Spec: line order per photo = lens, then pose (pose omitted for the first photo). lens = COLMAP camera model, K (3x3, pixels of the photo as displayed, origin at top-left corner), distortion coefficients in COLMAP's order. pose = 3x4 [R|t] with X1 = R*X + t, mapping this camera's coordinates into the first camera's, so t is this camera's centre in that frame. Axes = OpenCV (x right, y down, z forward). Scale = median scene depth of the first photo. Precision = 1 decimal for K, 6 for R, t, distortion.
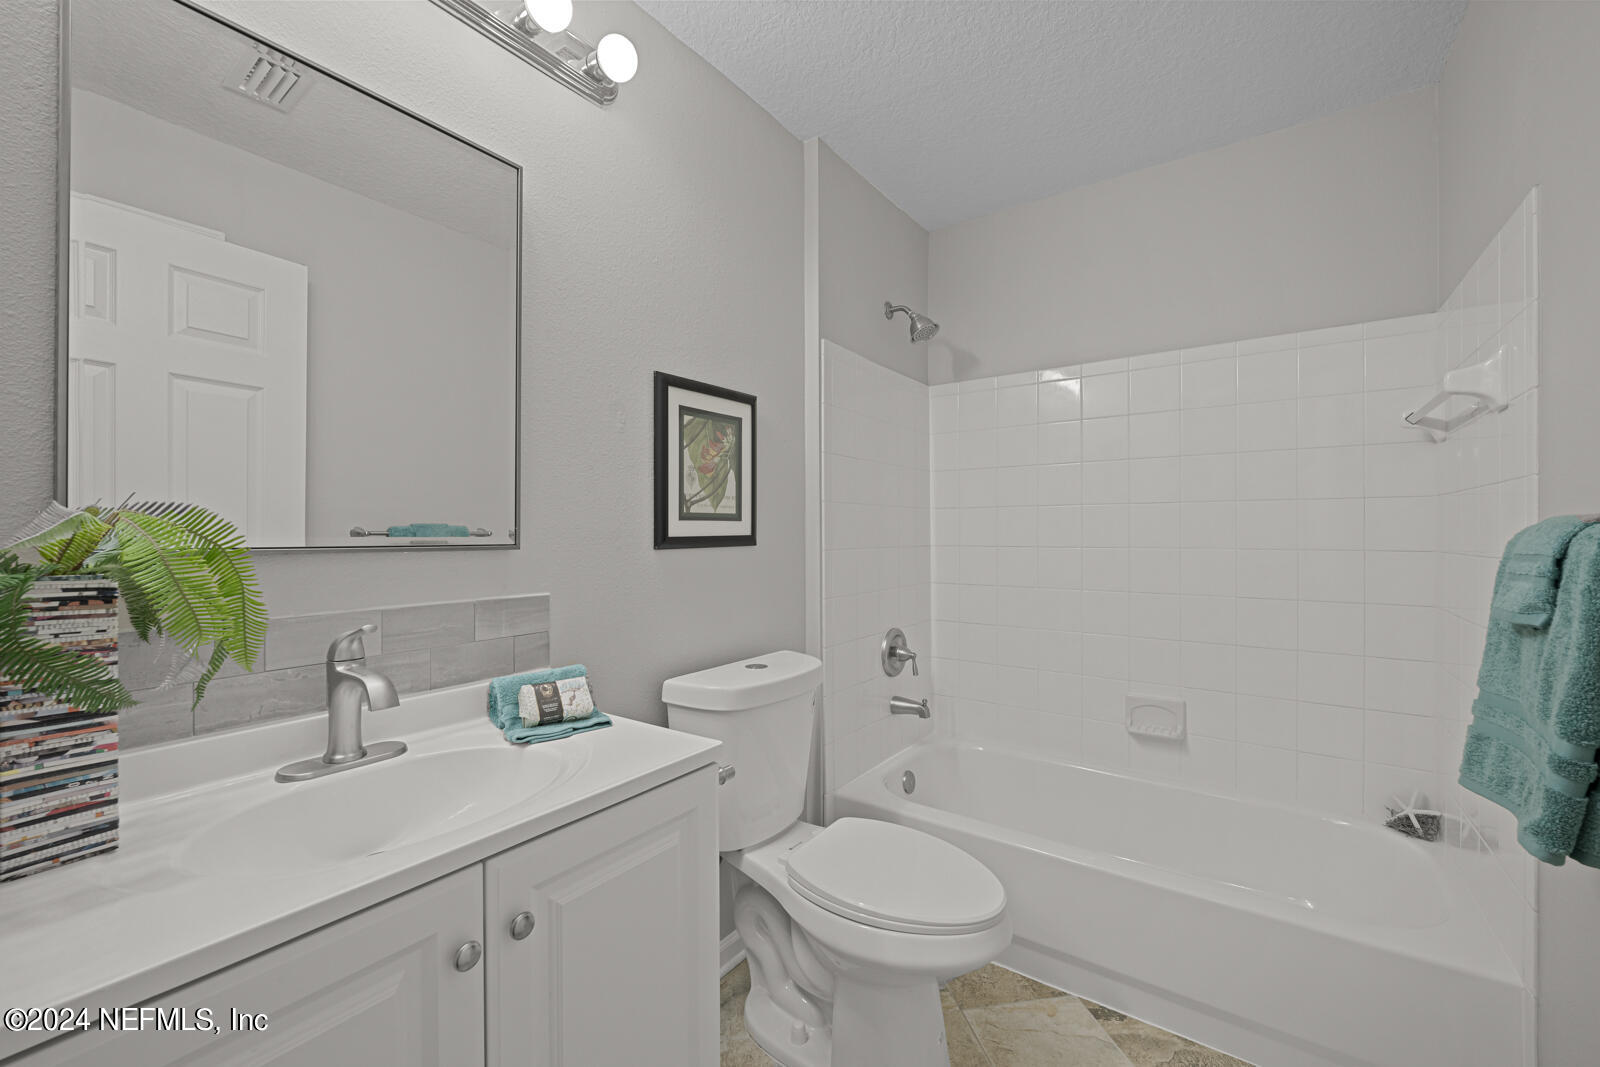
lens RADIAL K [[651.9, 0, 797.5], [0, 651.9, 532.3], [0, 0, 1]] dist [-0.002891, 0.000725]
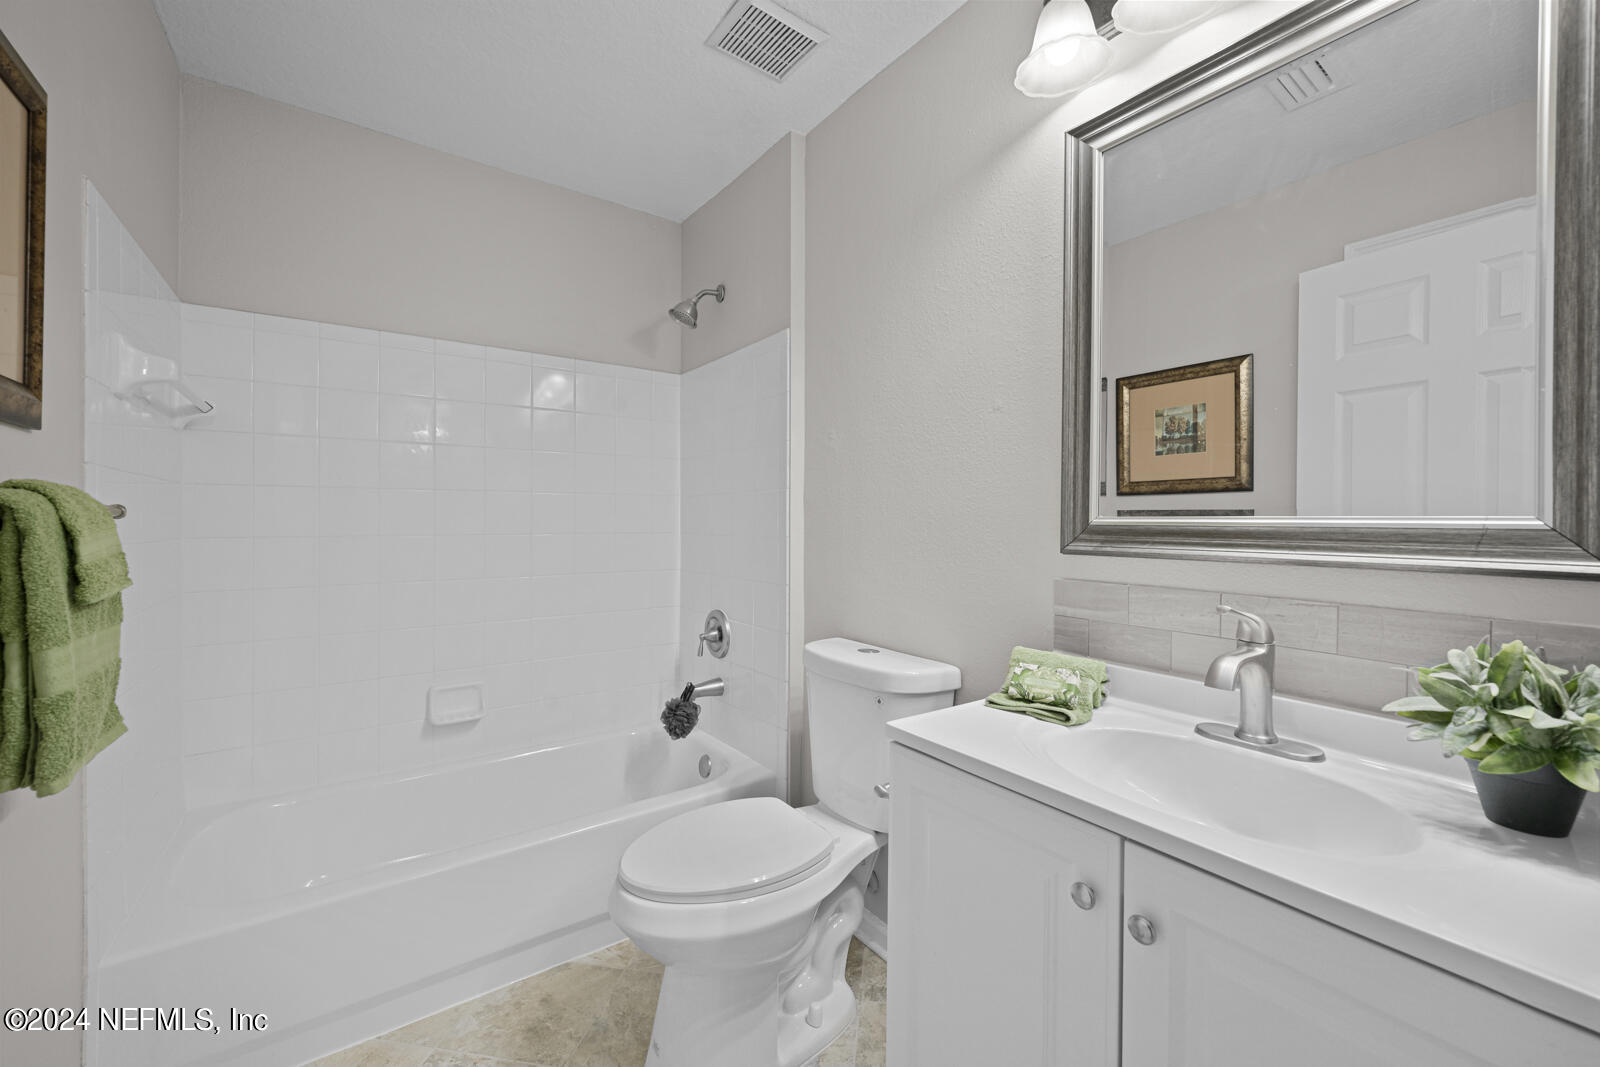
lens RADIAL K [[651.9, 0, 797.5], [0, 651.9, 532.3], [0, 0, 1]] dist [-0.002891, 0.000725]
pose [[-0.335017, 0.021833, -0.941959, 0.548545], [0.005370, 0.999759, 0.021263, -0.001109], [0.942197, 0.002065, -0.335053, 0.736058]]
